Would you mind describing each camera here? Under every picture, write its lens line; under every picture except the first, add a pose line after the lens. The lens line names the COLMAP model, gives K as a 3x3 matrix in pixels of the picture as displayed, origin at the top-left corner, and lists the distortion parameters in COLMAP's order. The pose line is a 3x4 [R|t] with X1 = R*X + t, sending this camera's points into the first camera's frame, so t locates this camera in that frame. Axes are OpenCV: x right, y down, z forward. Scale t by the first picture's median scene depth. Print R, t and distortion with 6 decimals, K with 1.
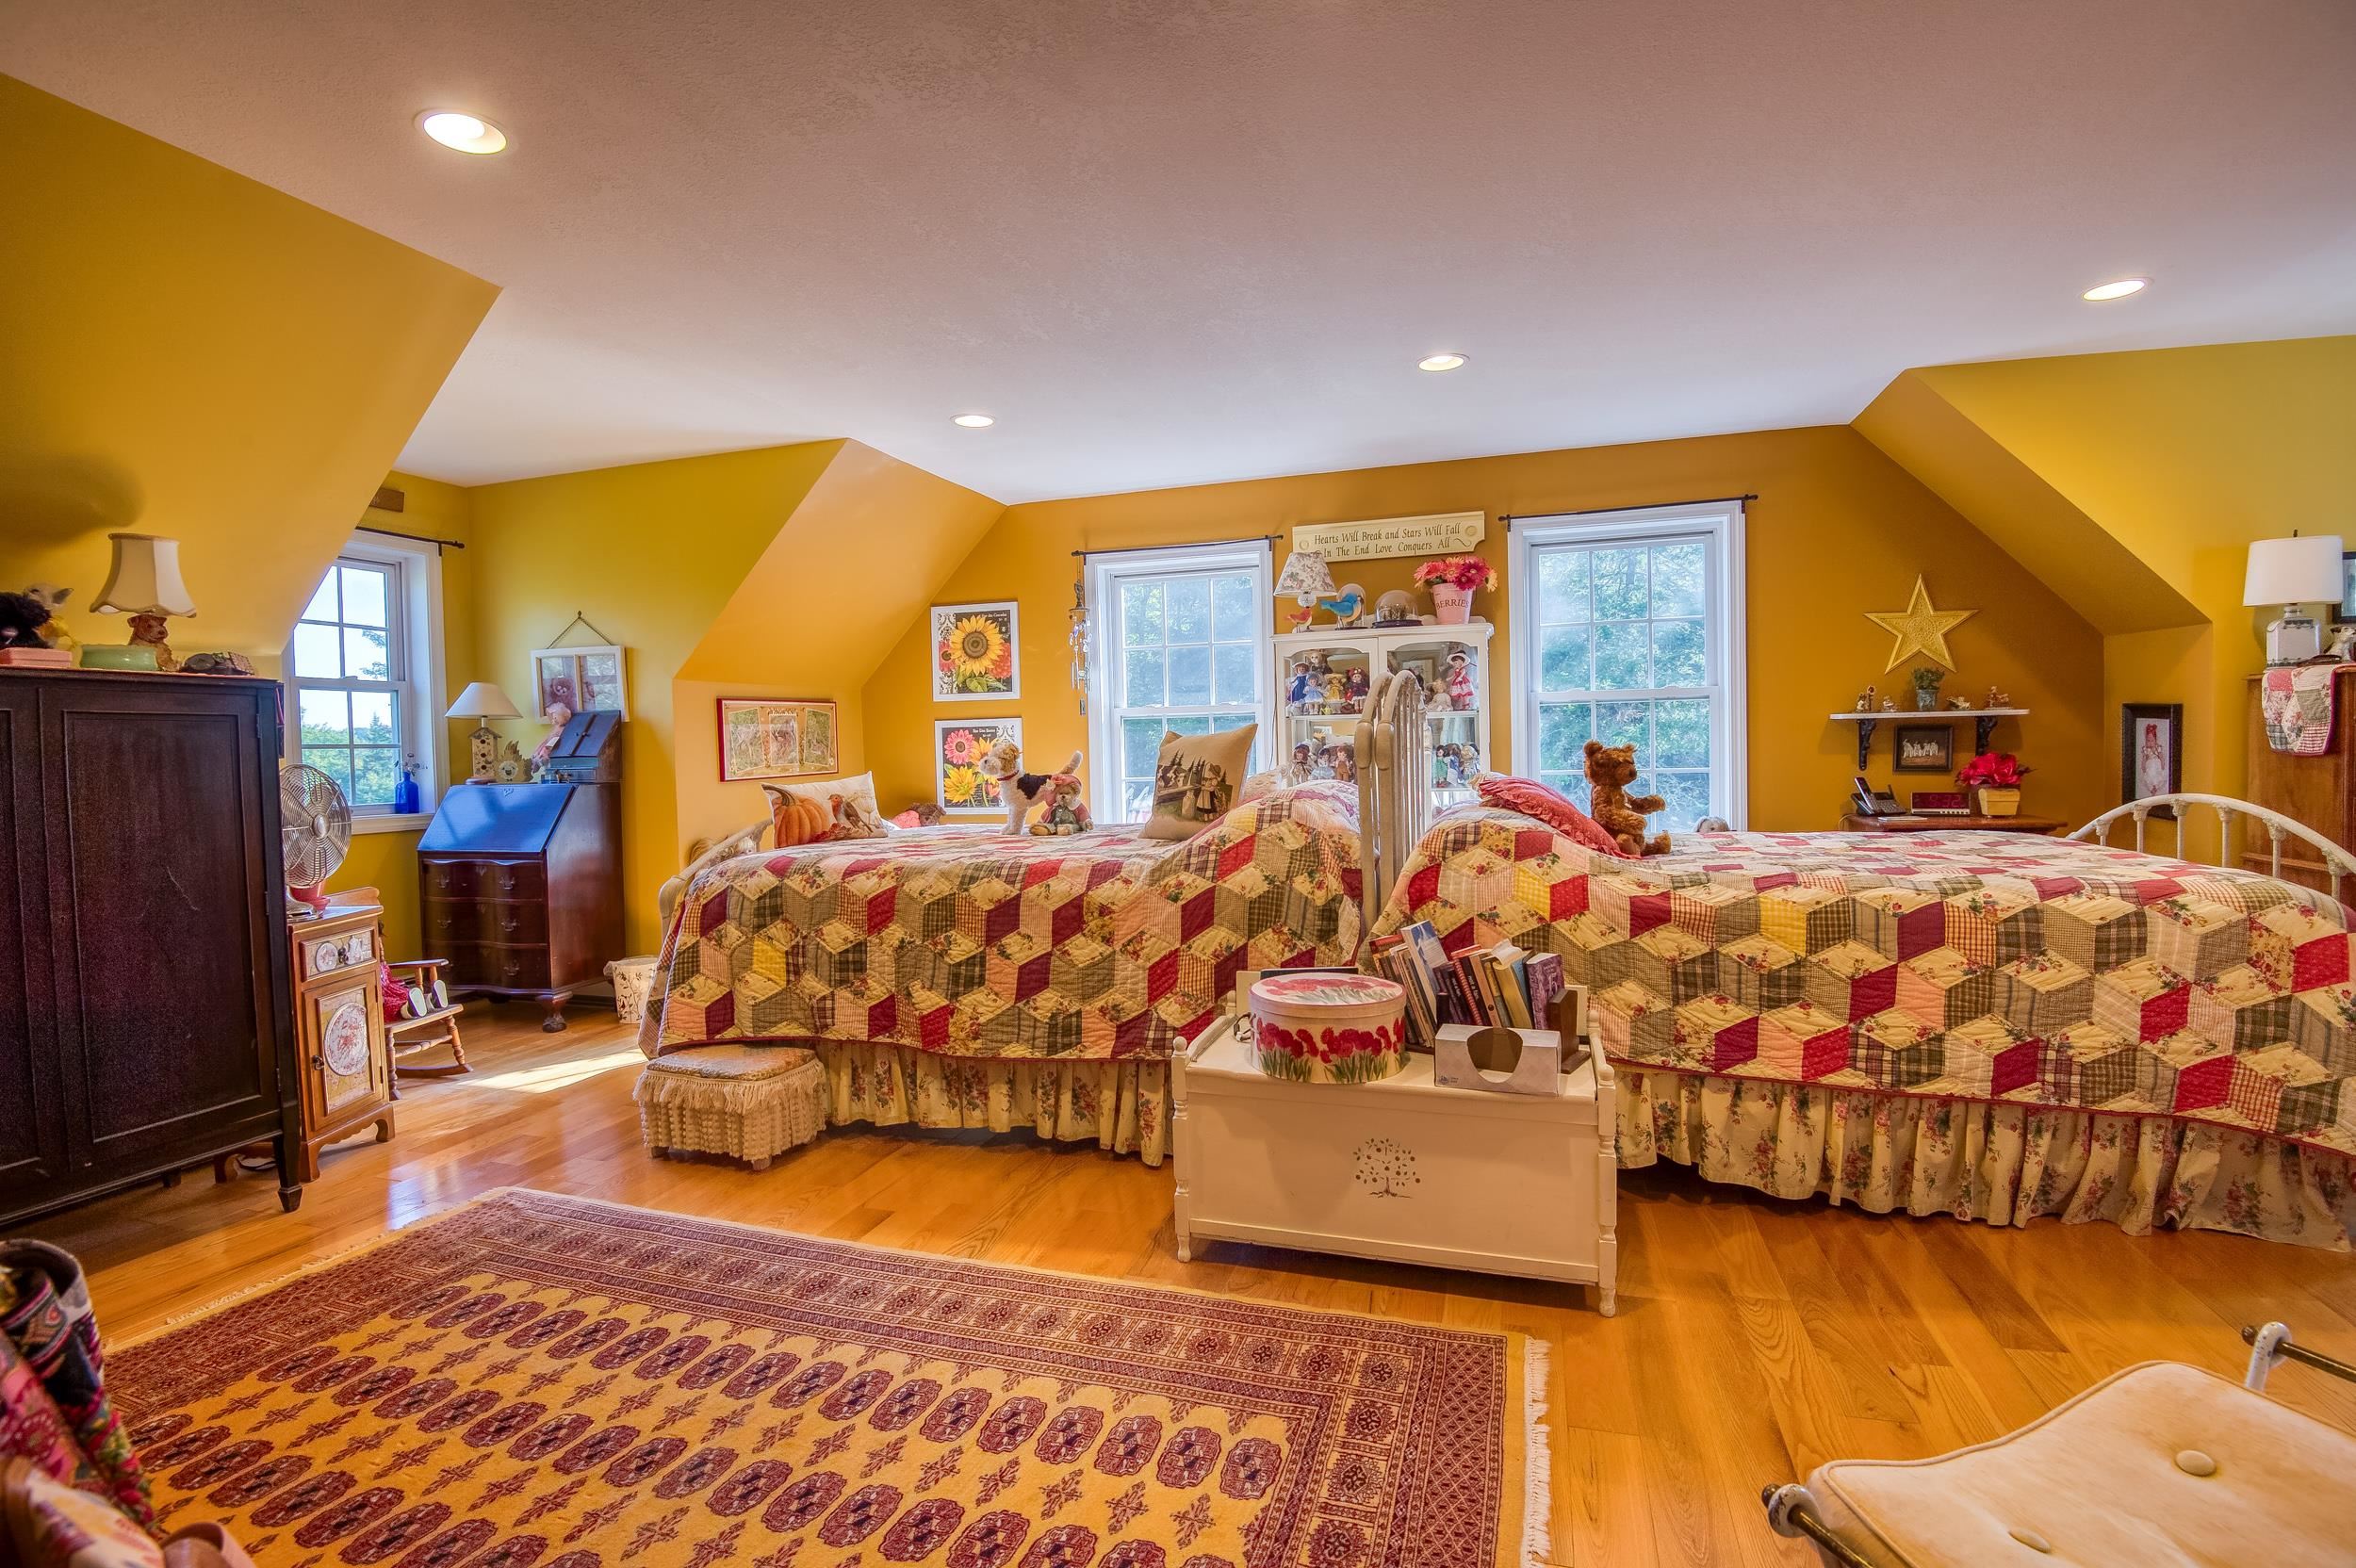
lens RADIAL K [[1083.1, 0, 1173.6], [0, 1083.1, 779.8], [0, 0, 1]] dist [-0.018046, -0.016484]
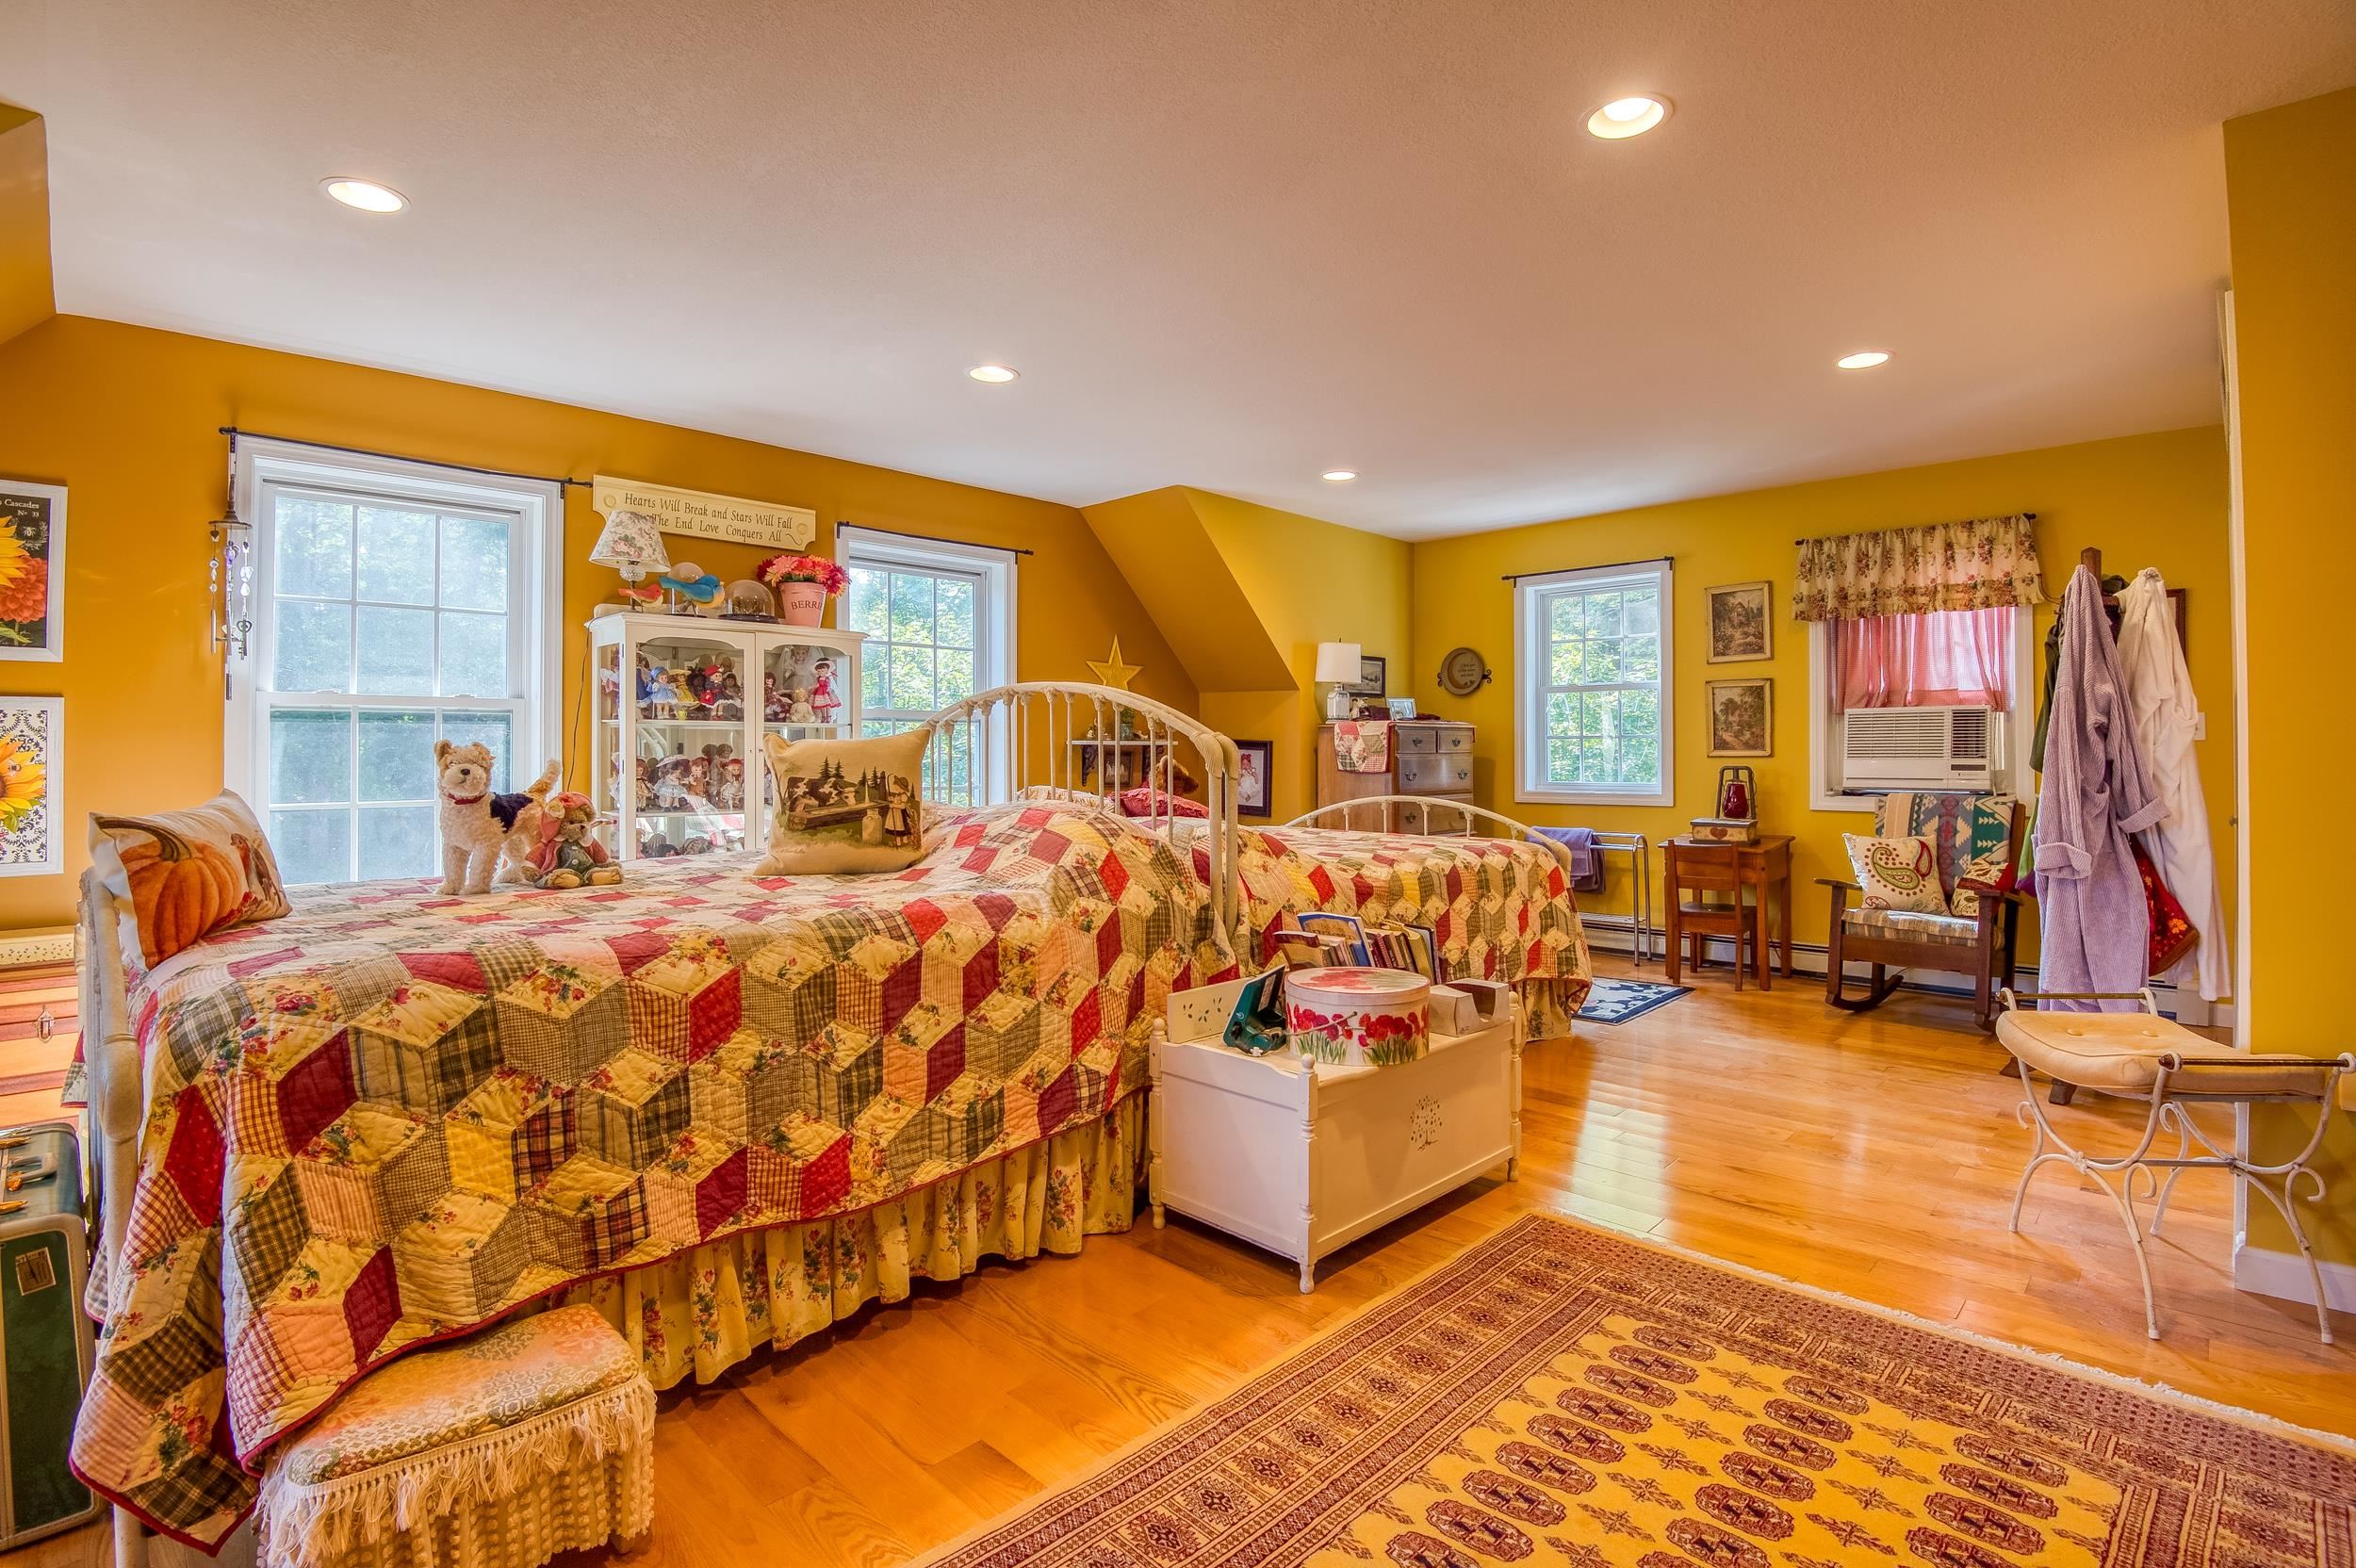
lens RADIAL K [[1113.3, 0, 1183.2], [0, 1113.3, 750.1], [0, 0, 1]] dist [-0.018636, -0.017472]
pose [[0.455005, 0.026367, 0.890098, -0.718123], [0.019640, 0.999021, -0.039633, 0.004124], [-0.890272, 0.035515, 0.454042, 0.496722]]
